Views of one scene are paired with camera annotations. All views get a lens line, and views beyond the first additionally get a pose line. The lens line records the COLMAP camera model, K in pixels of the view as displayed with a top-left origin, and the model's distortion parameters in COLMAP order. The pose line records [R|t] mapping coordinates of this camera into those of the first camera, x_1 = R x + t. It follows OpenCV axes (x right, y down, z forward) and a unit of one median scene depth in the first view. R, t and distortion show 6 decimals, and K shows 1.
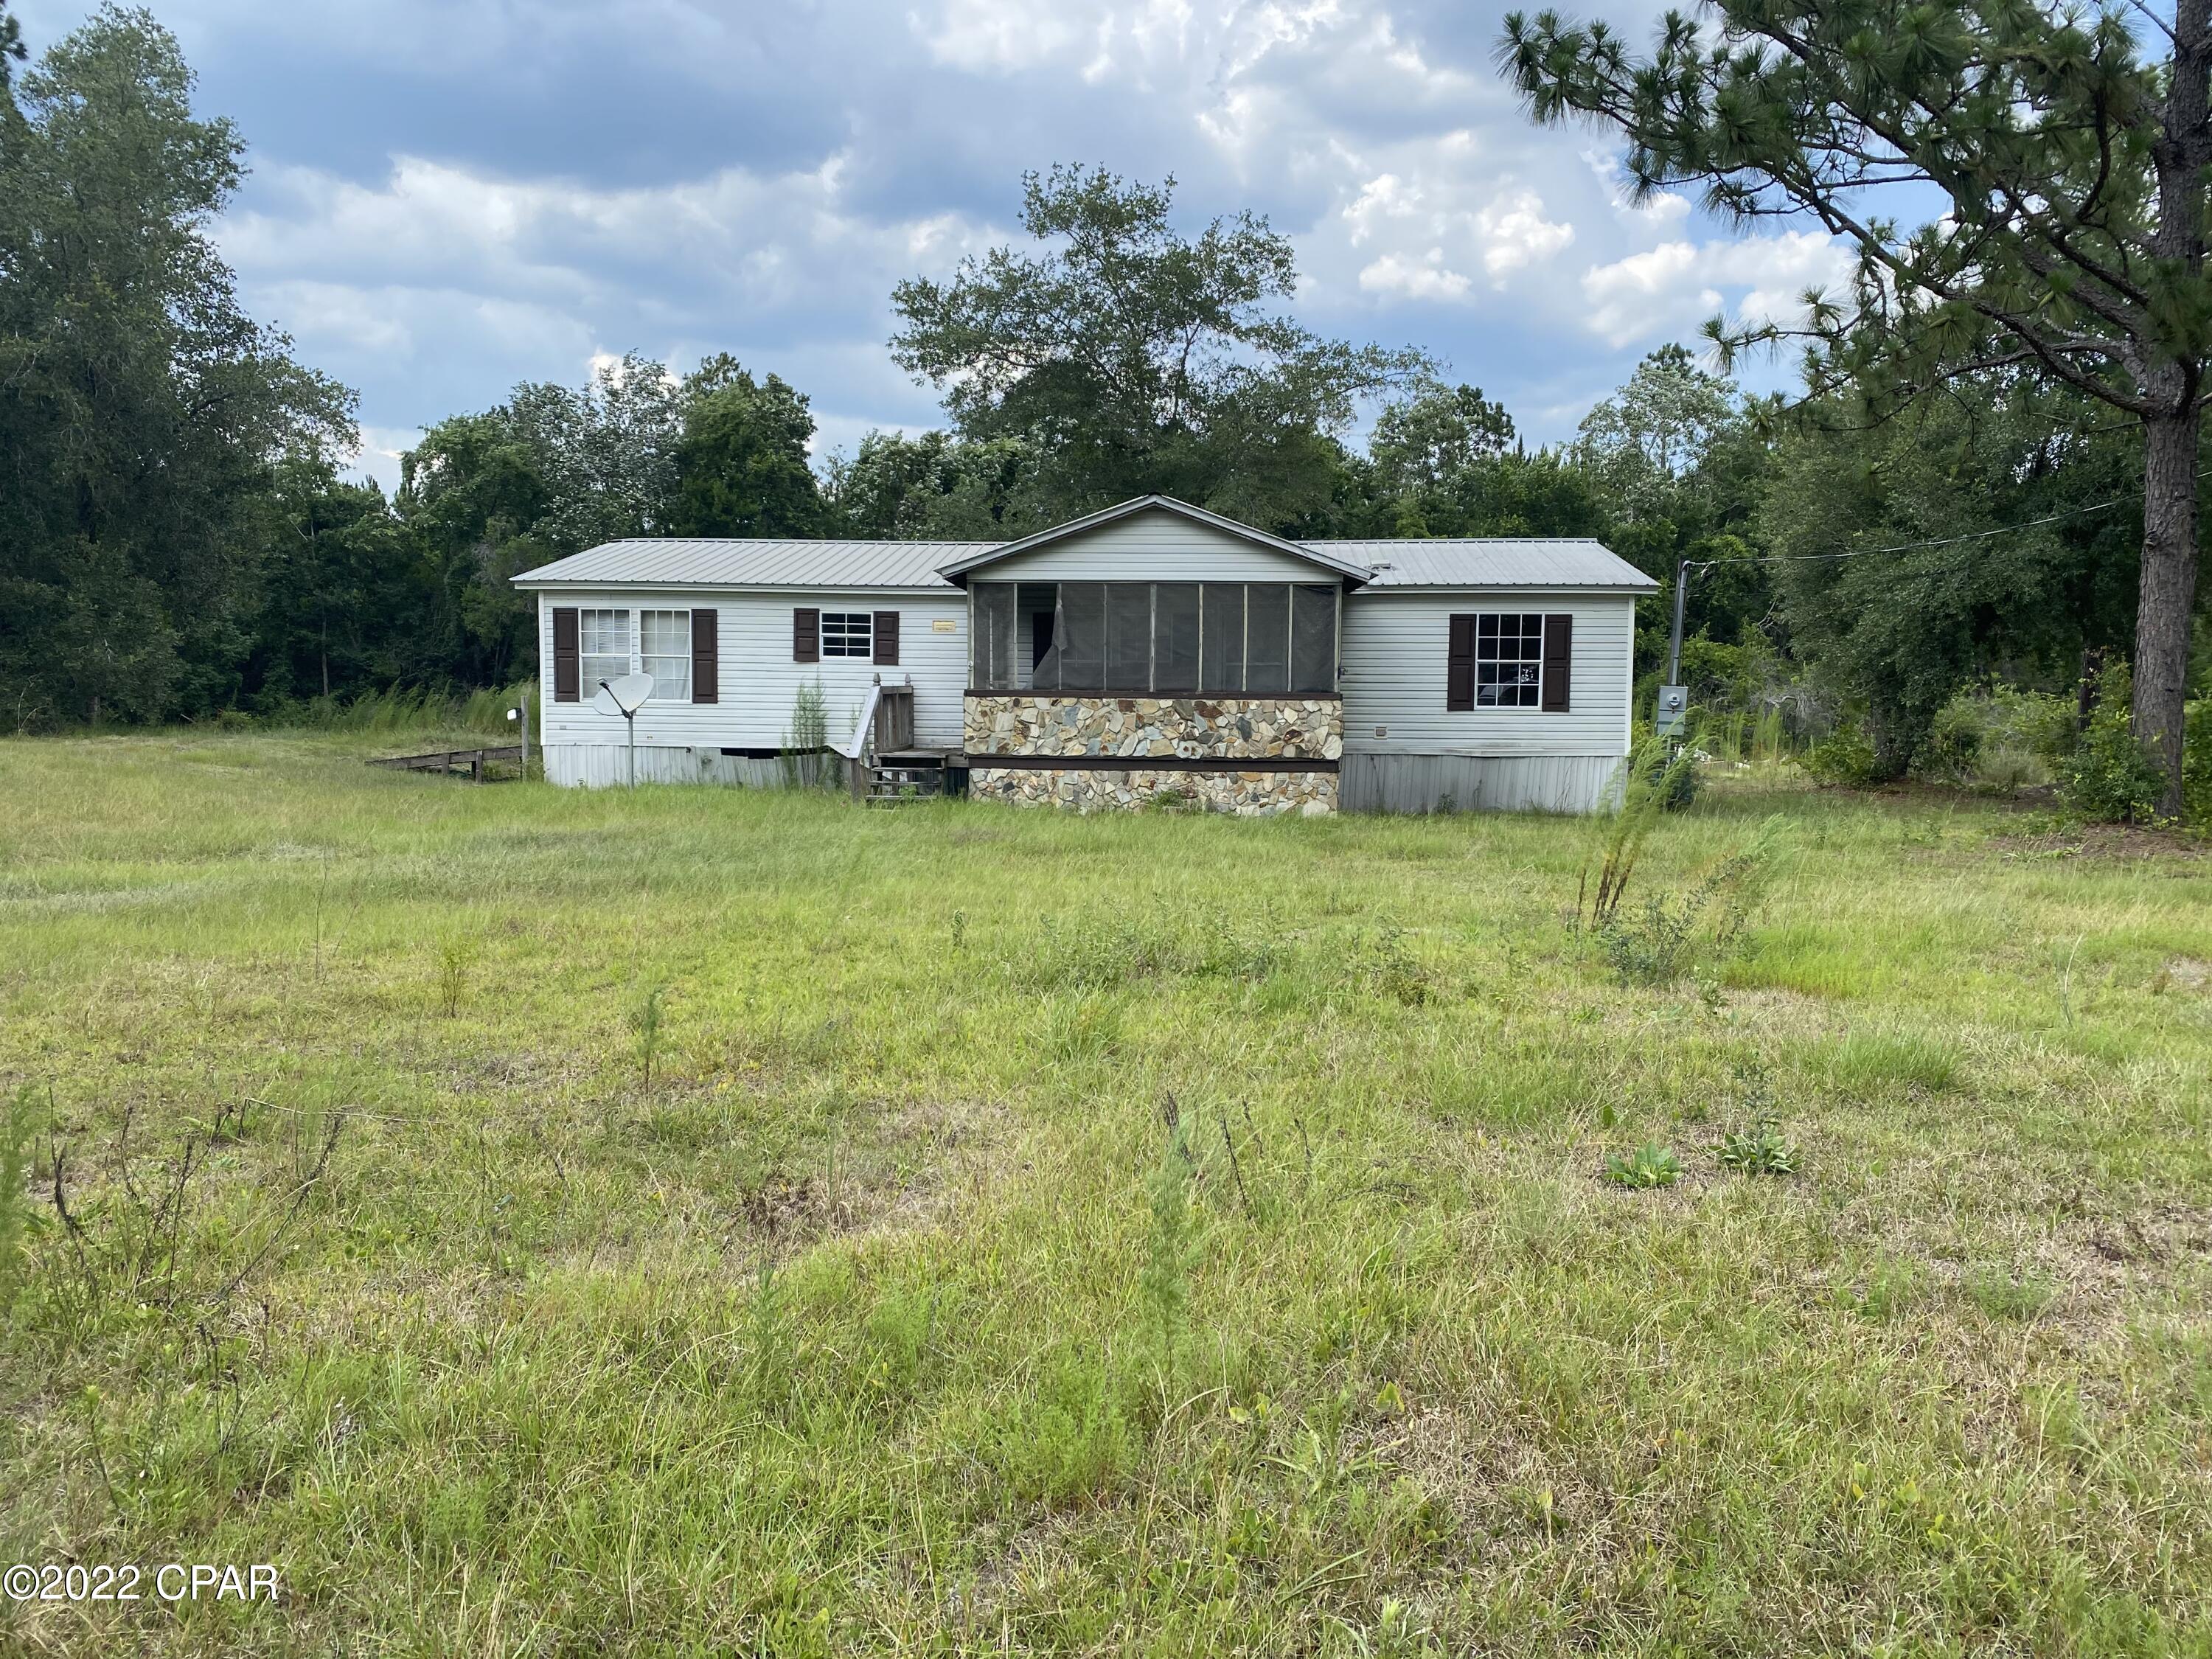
lens RADIAL K [[1675.3, 0, 1106.0], [0, 1675.3, 829.5], [0, 0, 1]] dist [0.054154, -0.043581]
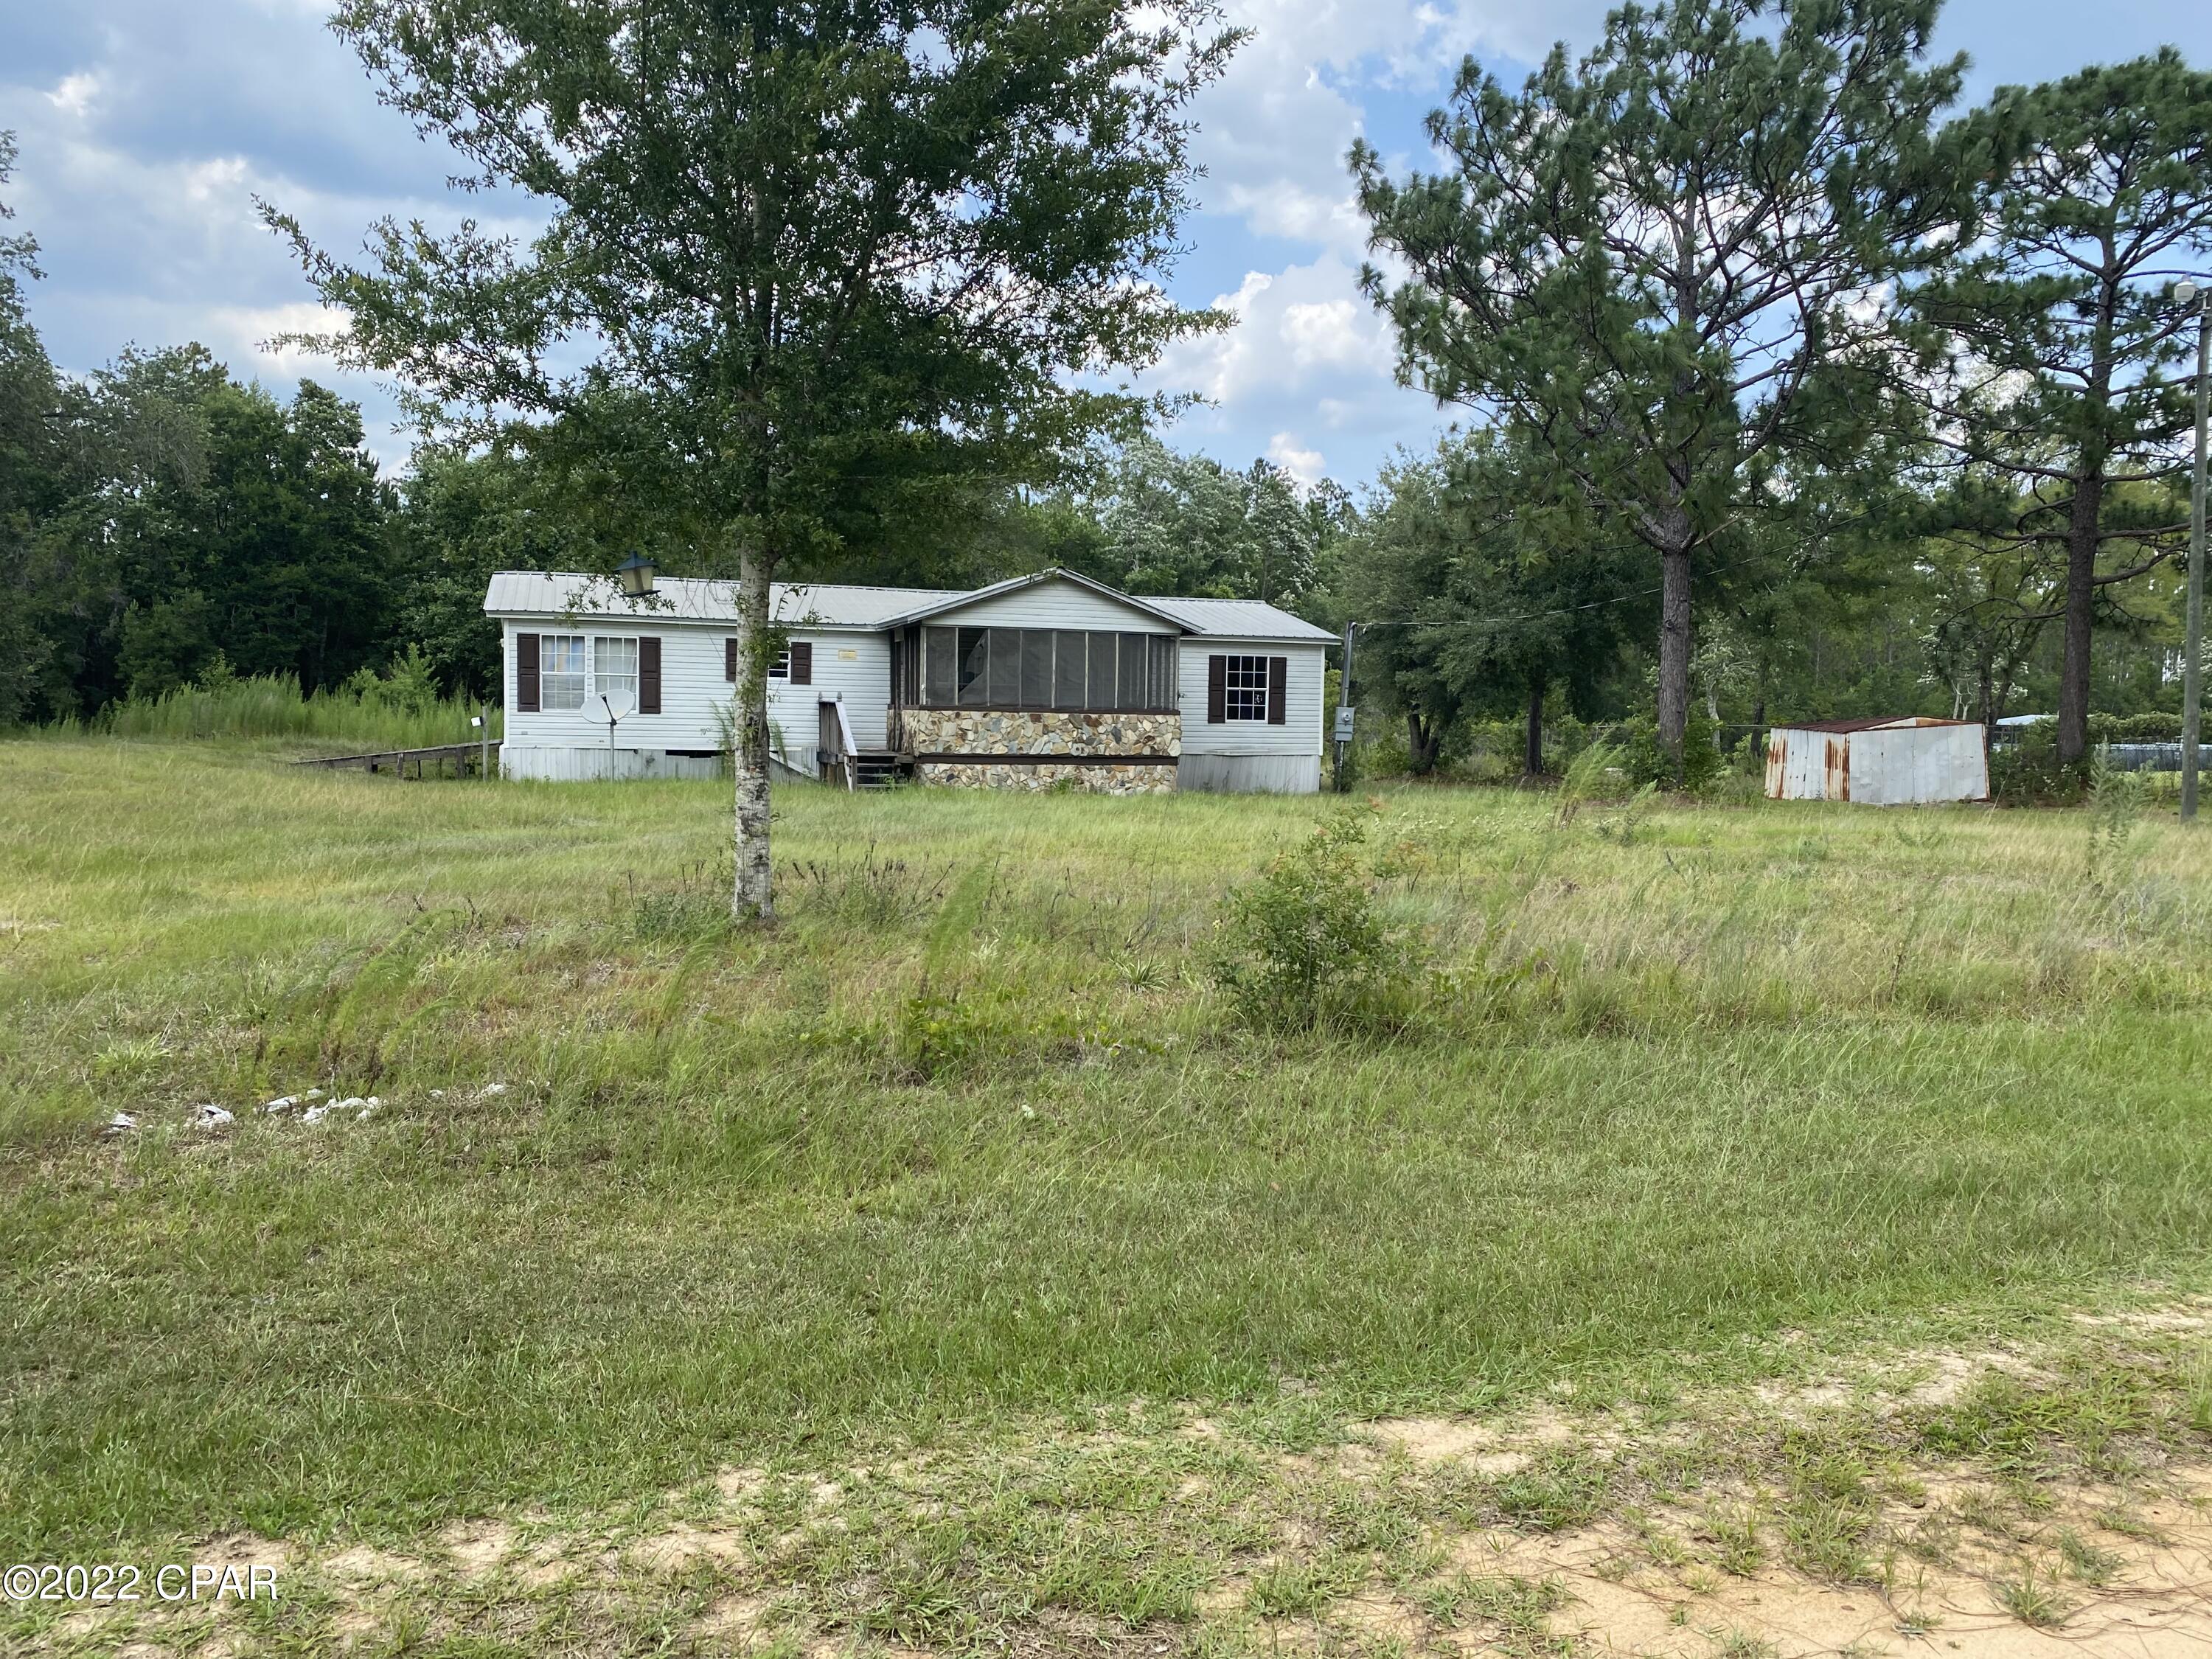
lens RADIAL K [[1686.0, 0, 1106.3], [0, 1686.0, 866.9], [0, 0, 1]] dist [-0.001366, 0.003916]
pose [[0.925792, -0.026193, 0.377124, -0.423077], [0.020618, 0.999610, 0.018814, 0.022393], [-0.377470, -0.009643, 0.925972, -0.289474]]
